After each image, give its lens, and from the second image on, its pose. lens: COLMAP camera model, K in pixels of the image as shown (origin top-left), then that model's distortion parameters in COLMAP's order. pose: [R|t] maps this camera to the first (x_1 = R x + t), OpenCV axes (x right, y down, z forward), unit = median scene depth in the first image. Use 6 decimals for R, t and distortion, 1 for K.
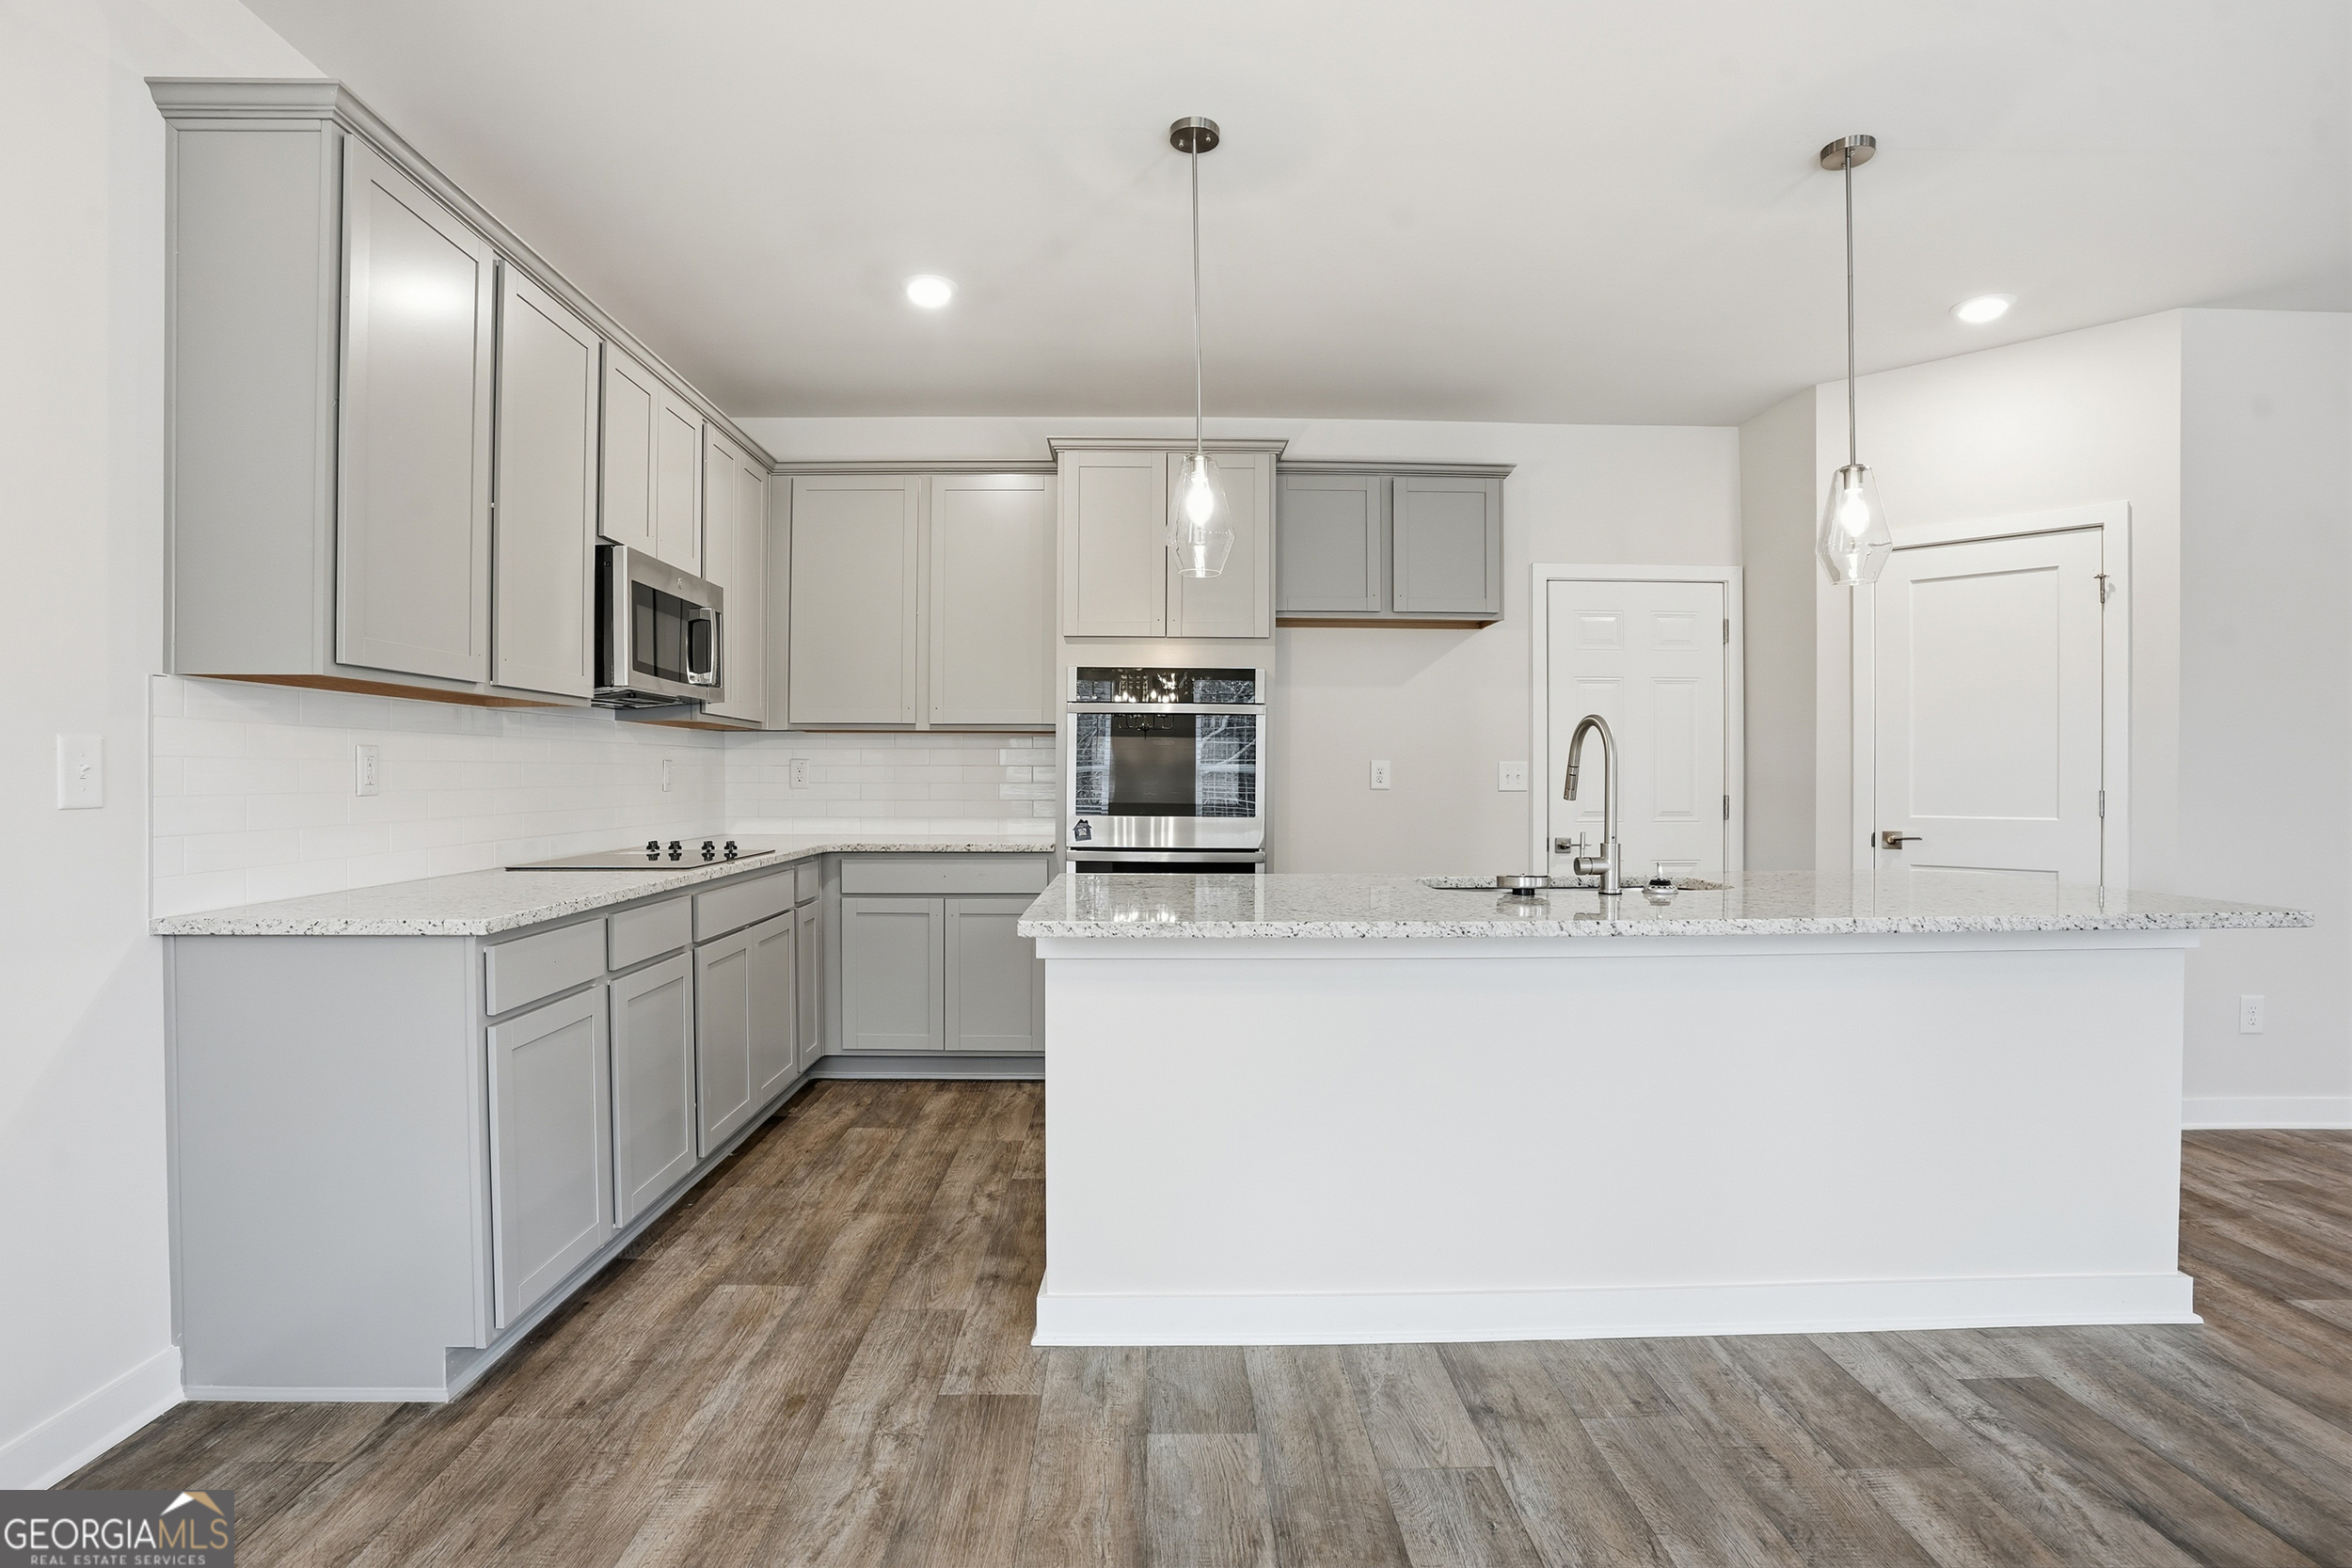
lens RADIAL K [[1155.4, 0, 1151.5], [0, 1155.4, 784.7], [0, 0, 1]] dist [-0.049761, 0.016142]
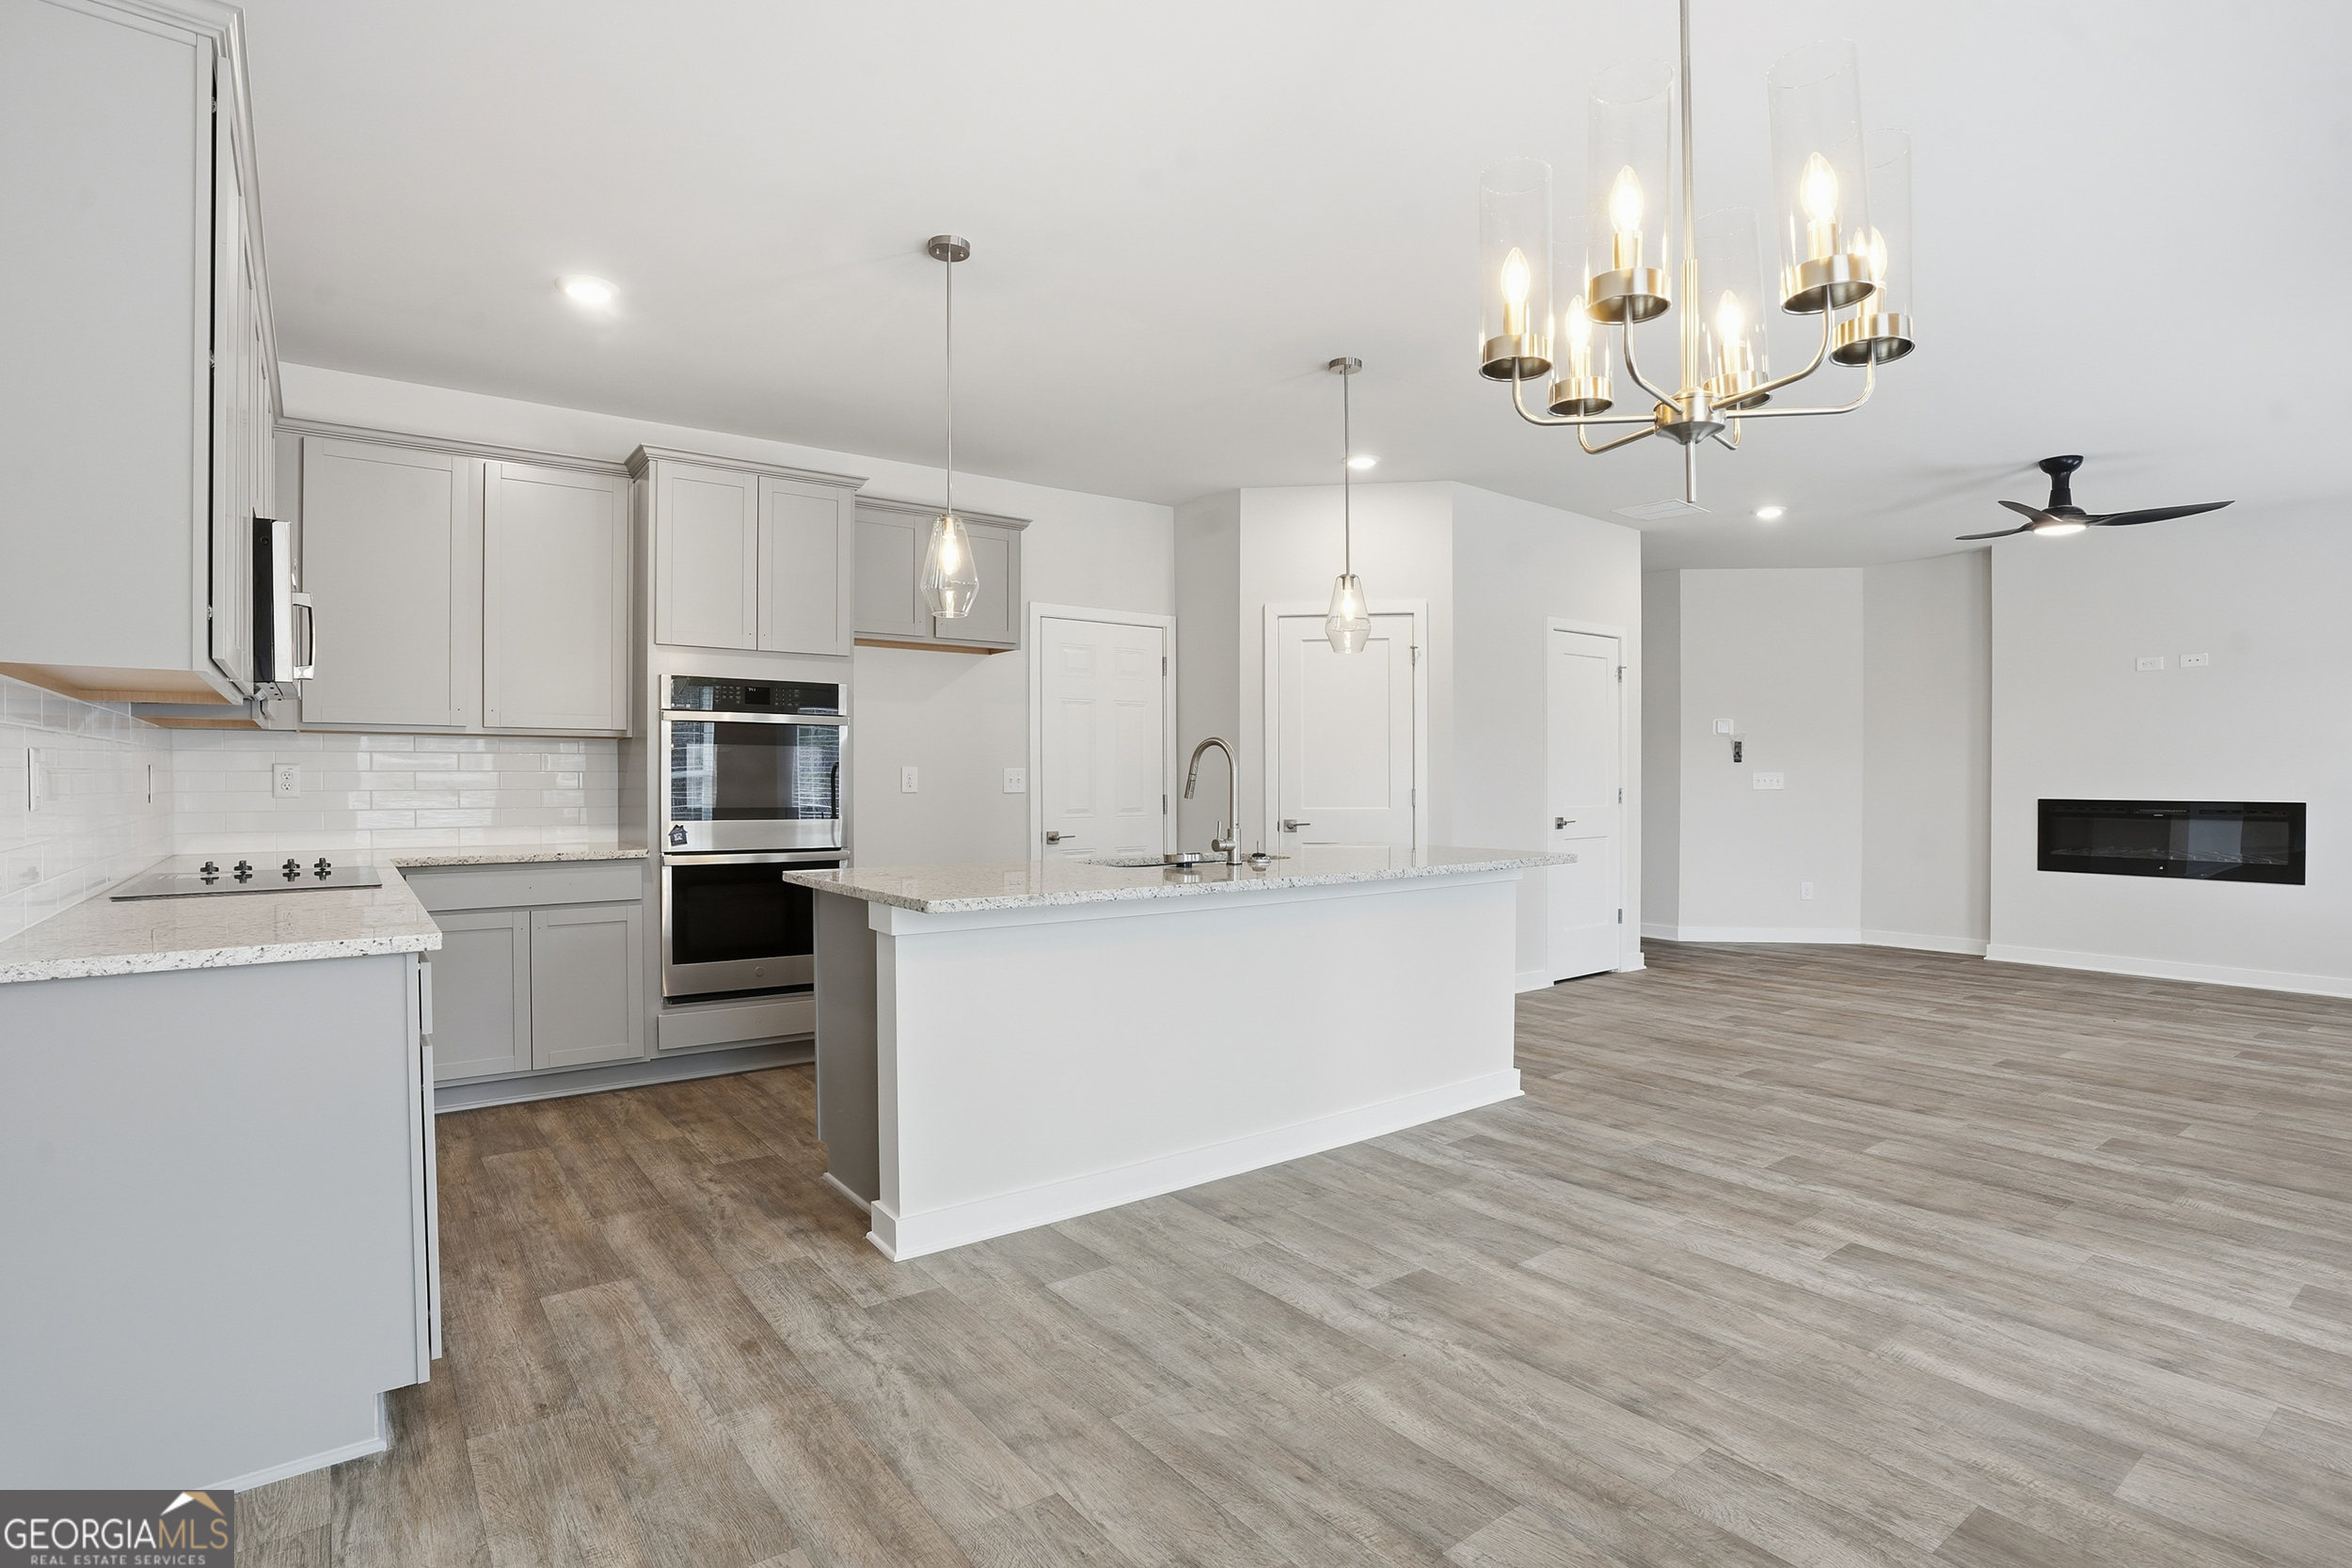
lens RADIAL K [[1155.4, 0, 1160.1], [0, 1155.4, 791.6], [0, 0, 1]] dist [-0.049761, 0.016142]
pose [[0.815861, -0.009420, 0.578172, -0.463889], [0.007048, 0.999955, 0.006345, -0.003748], [-0.578205, -0.001102, 0.815891, -0.107356]]
